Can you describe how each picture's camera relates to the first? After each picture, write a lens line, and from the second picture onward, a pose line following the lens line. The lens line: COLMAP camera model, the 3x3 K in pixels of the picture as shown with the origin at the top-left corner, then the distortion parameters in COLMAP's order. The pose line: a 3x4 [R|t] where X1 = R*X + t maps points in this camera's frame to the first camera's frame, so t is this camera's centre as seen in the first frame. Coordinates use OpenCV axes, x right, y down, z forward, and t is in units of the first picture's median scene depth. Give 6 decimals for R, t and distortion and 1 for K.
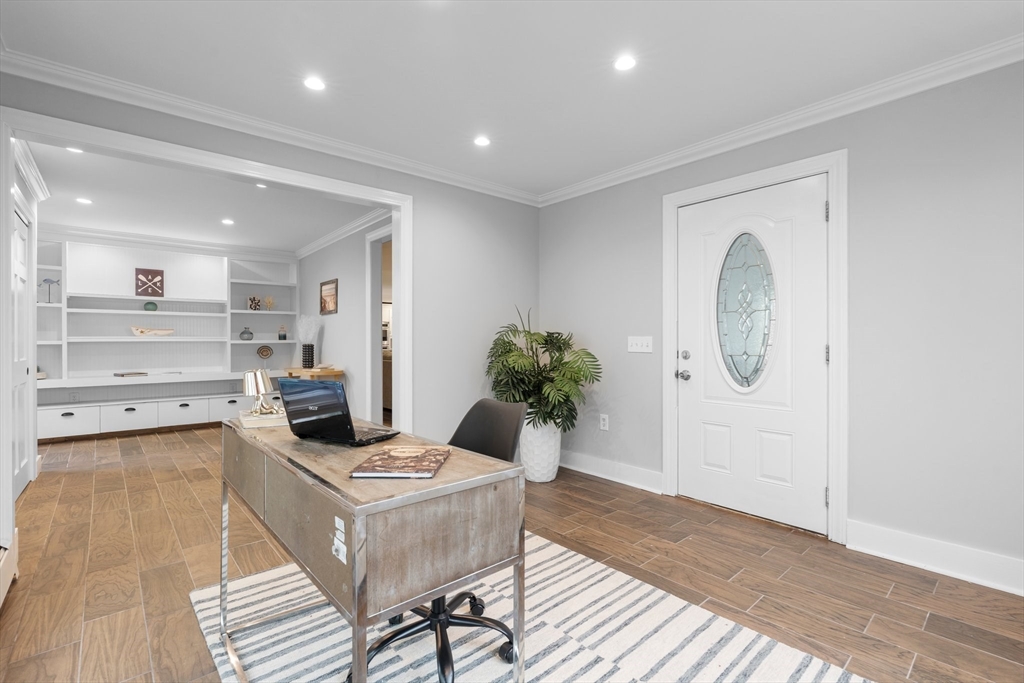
lens RADIAL K [[459.6, 0, 515.5], [0, 459.6, 347.1], [0, 0, 1]] dist [-0.008139, 0.000009]
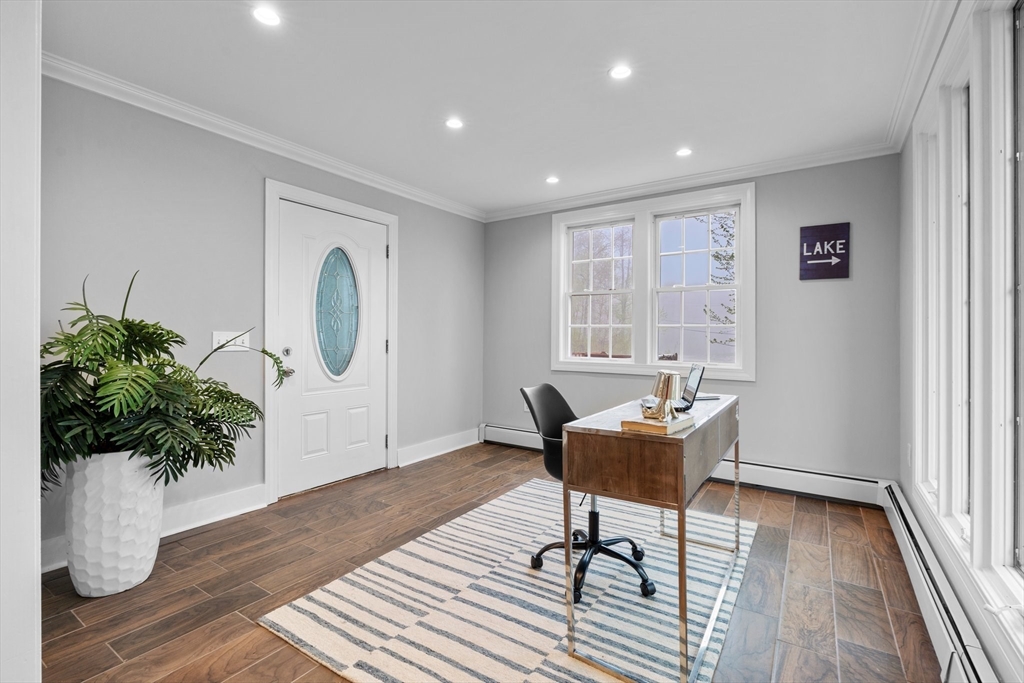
lens RADIAL K [[456.8, 0, 515.7], [0, 456.8, 334.9], [0, 0, 1]] dist [-0.001594, -0.000021]
pose [[-0.258457, 0.003166, 0.966018, -1.316596], [0.006966, 0.999975, -0.001413, -0.024734], [-0.965998, 0.006365, -0.258472, 1.461159]]
